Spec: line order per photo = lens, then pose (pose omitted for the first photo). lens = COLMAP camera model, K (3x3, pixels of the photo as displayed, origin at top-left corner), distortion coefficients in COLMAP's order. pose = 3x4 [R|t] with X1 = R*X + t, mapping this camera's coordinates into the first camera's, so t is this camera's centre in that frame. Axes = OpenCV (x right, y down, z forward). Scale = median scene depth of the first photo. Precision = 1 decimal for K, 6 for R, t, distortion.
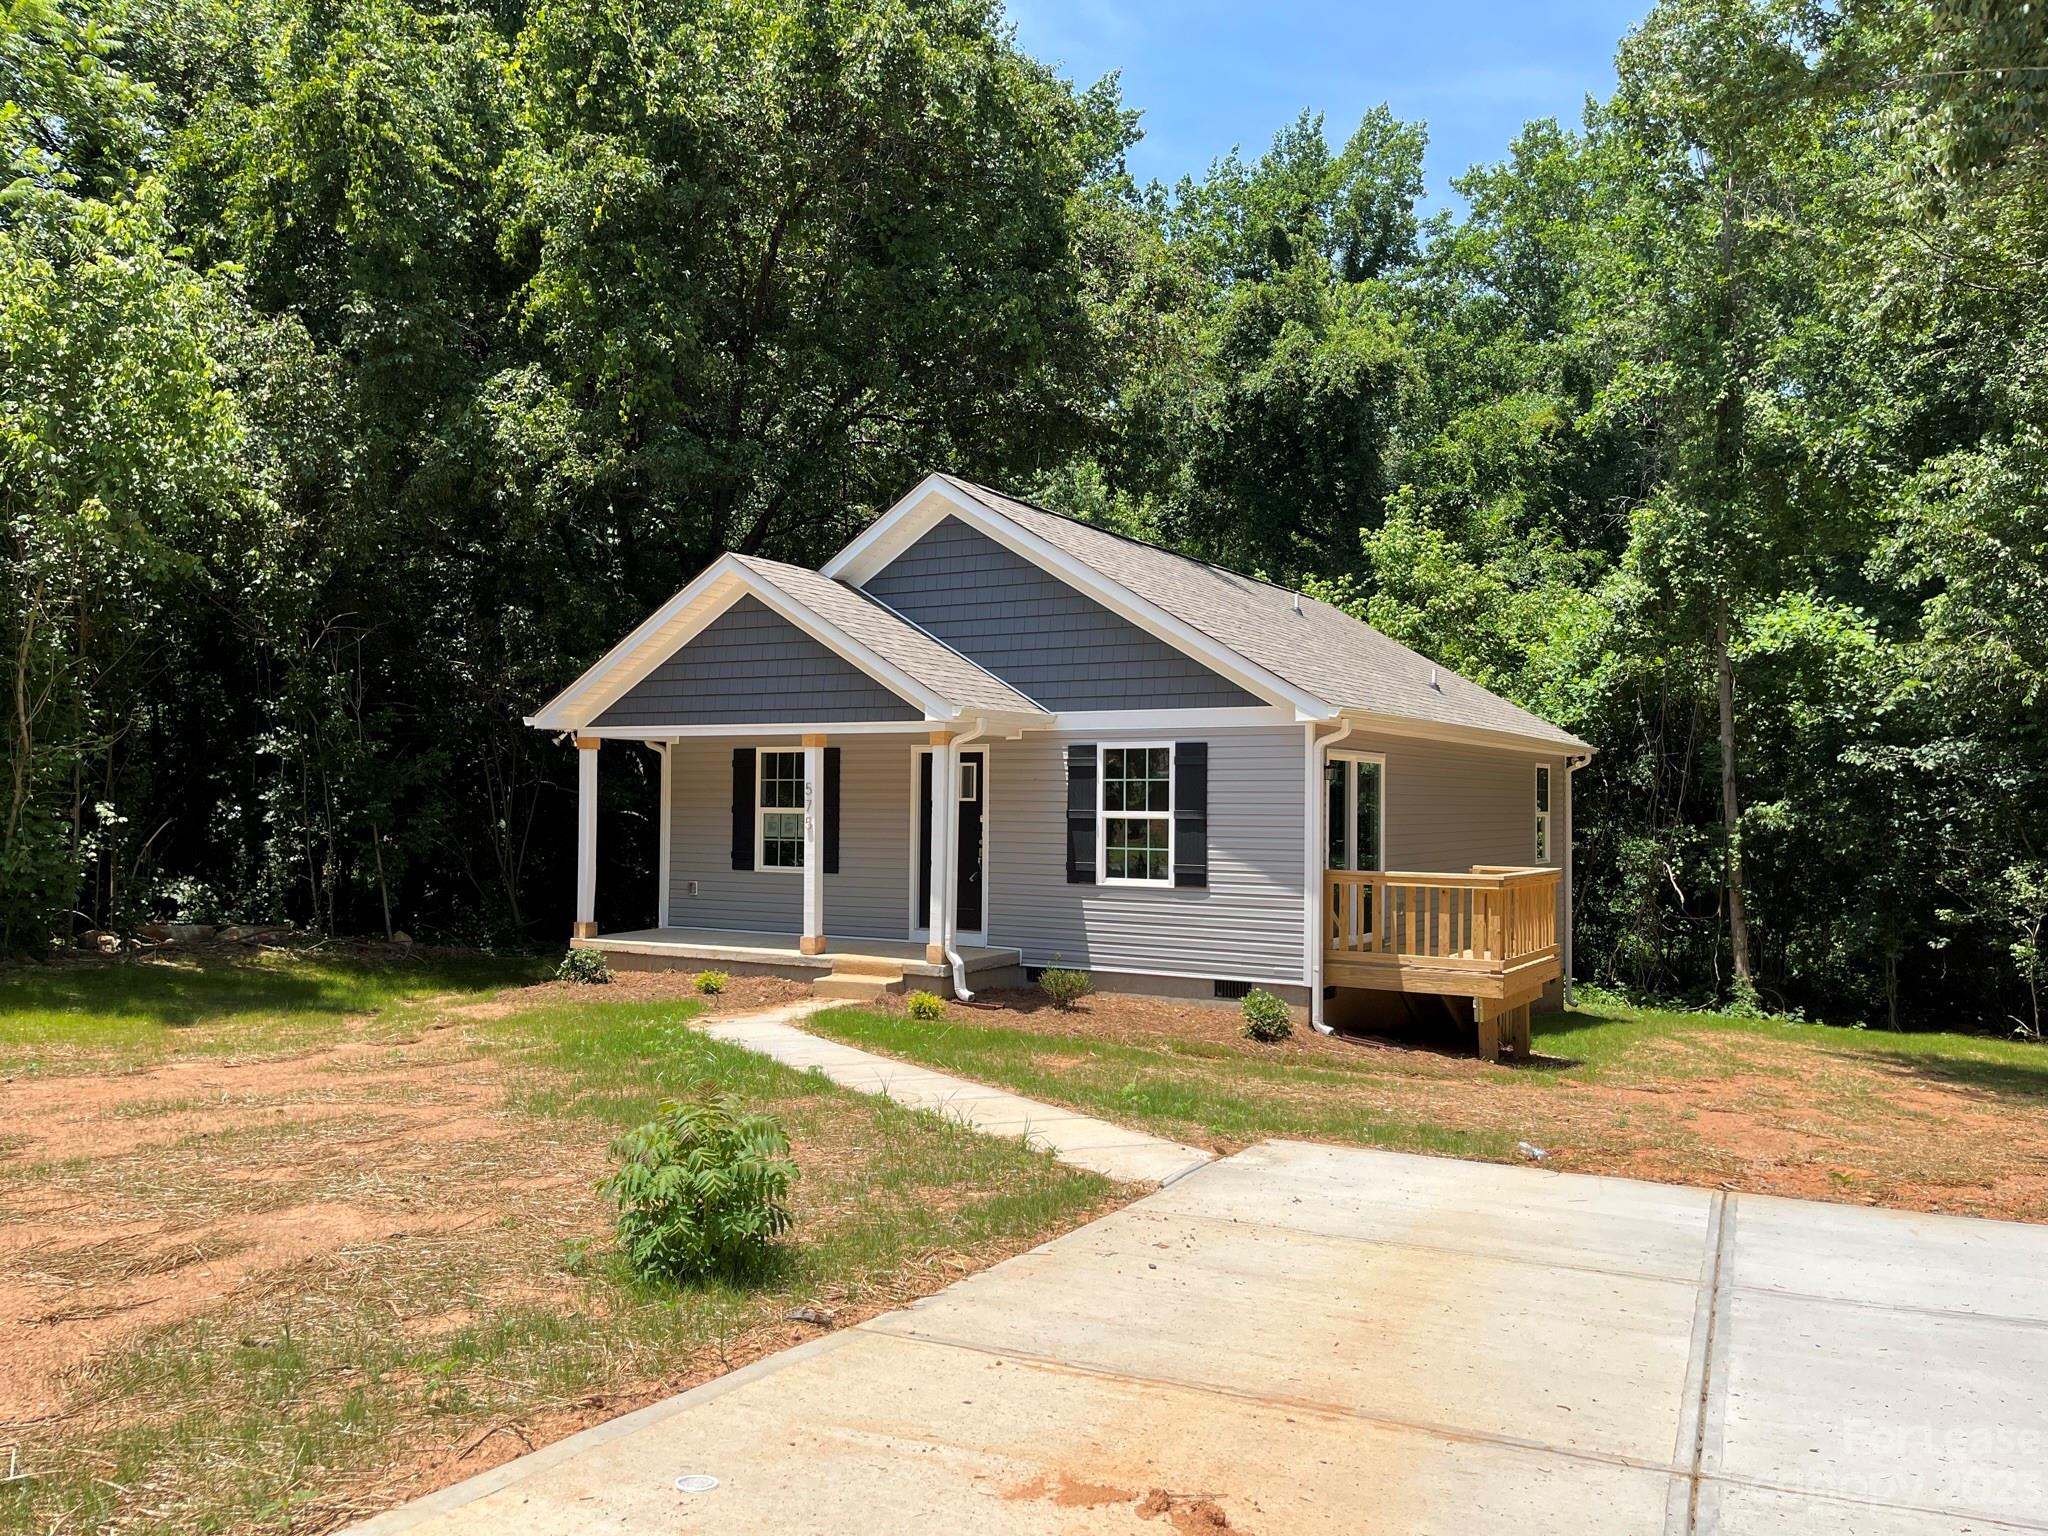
lens RADIAL K [[1500.0, 0, 1010.9], [0, 1500.0, 774.3], [0, 0, 1]] dist [0.043952, -0.004756]
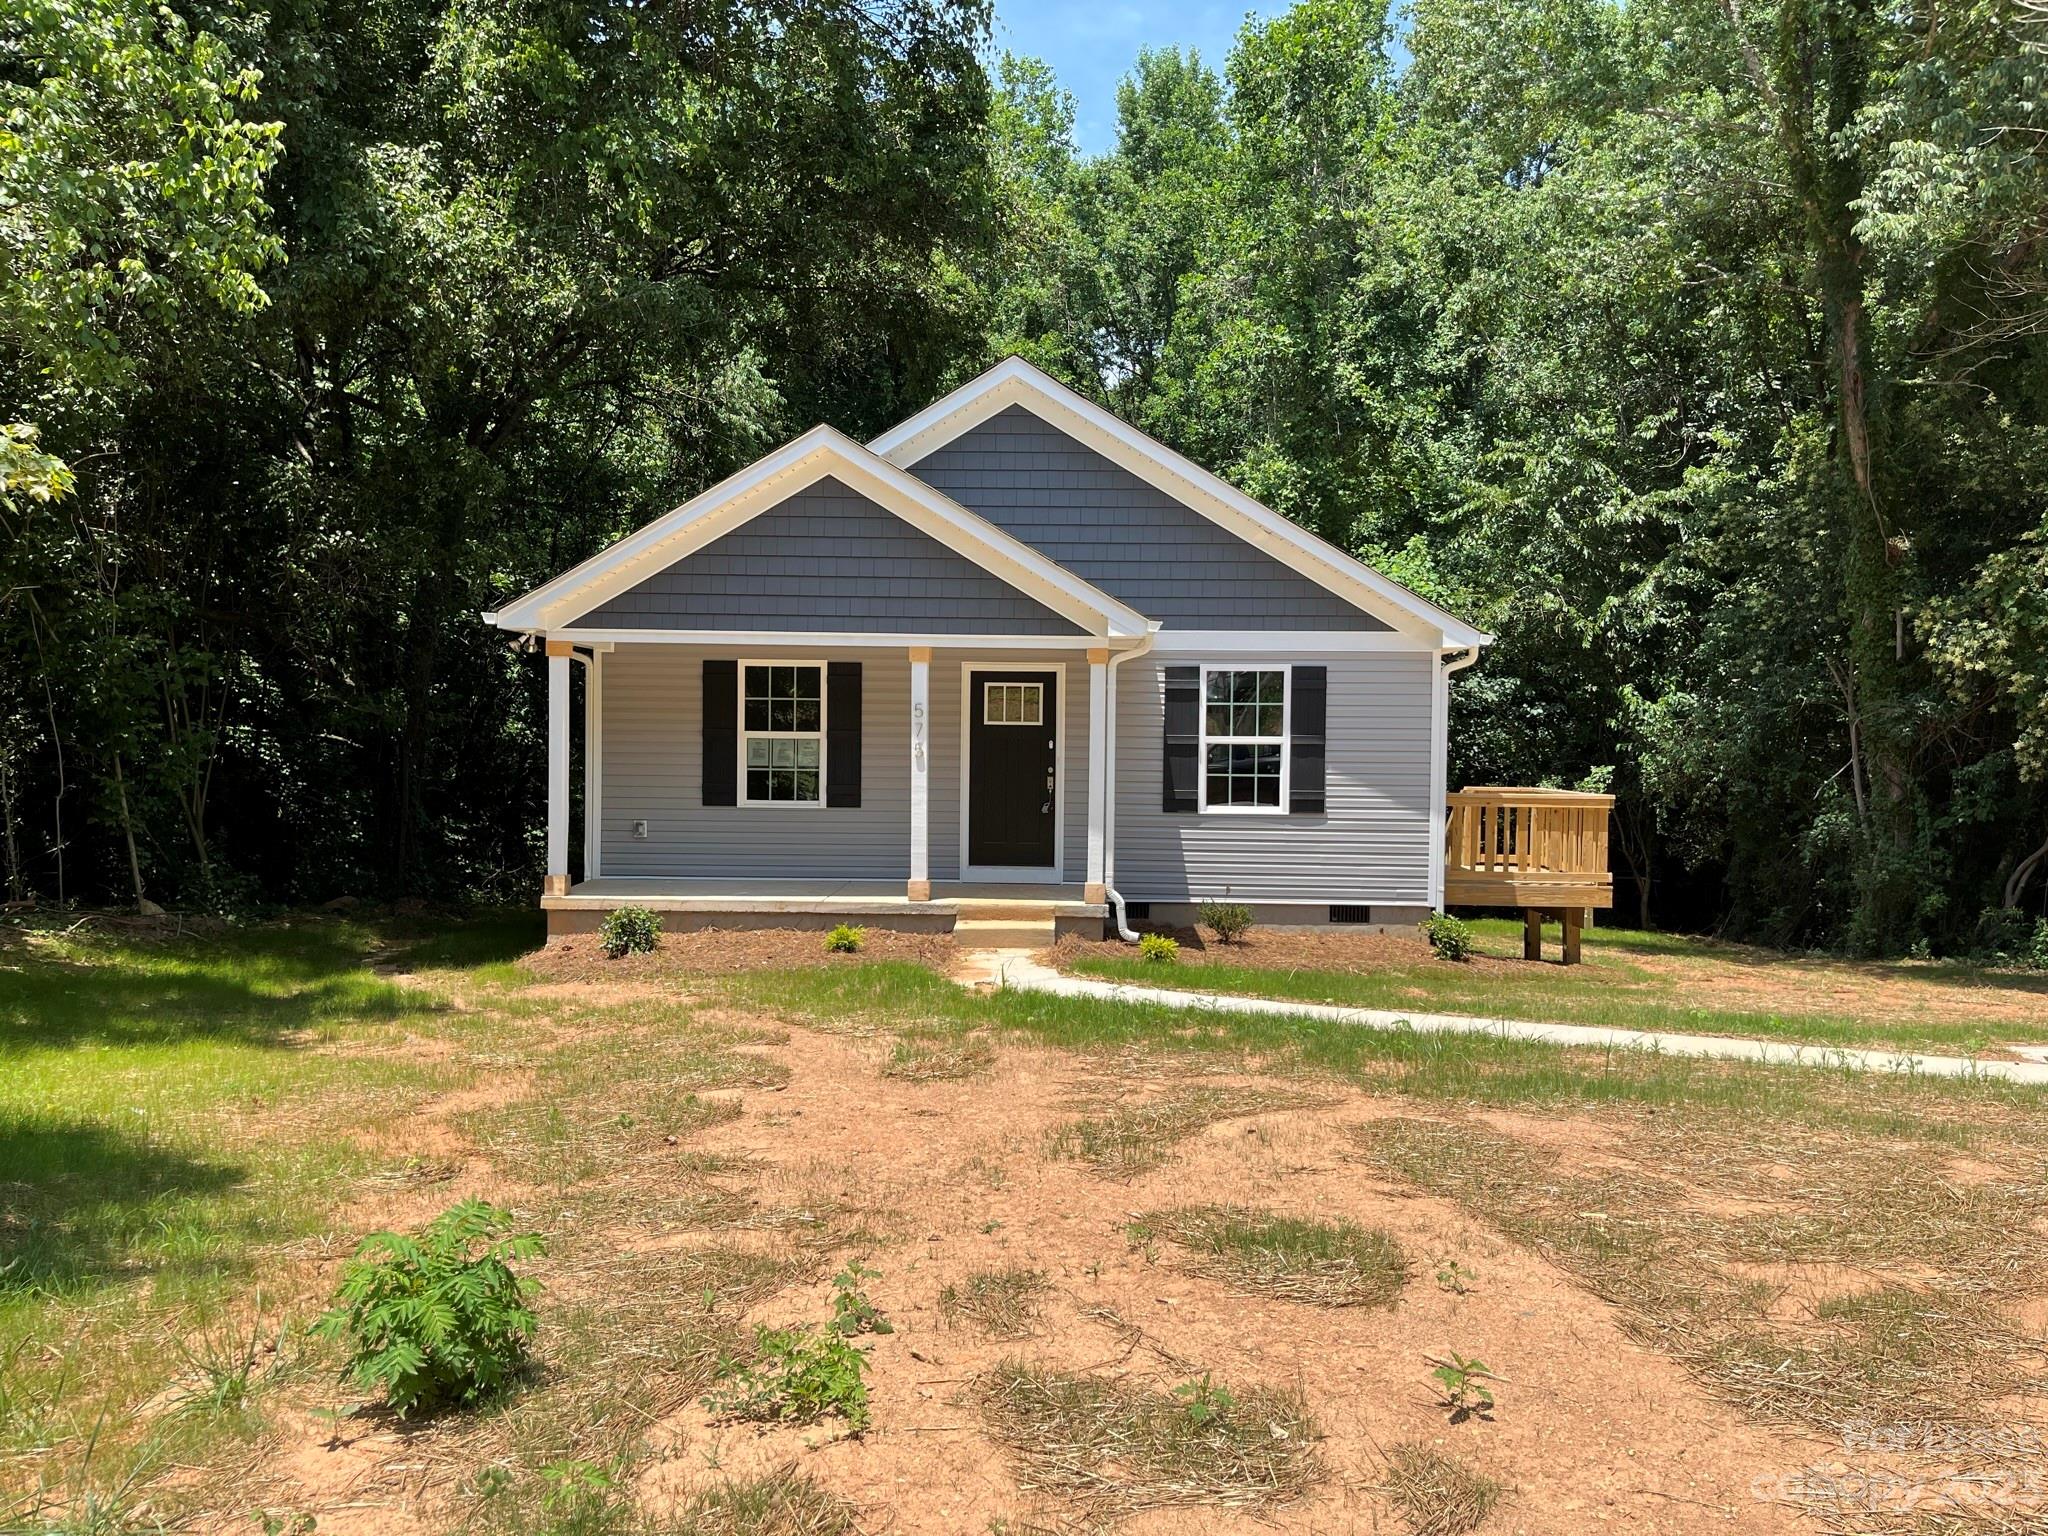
lens RADIAL K [[1500.0, 0, 1017.7], [0, 1500.0, 767.2], [0, 0, 1]] dist [0.043952, -0.004756]
pose [[0.880647, -0.010001, 0.473668, -0.498243], [-0.012726, 0.998917, 0.044752, 0.003011], [-0.473603, -0.045438, 0.879566, 0.214667]]
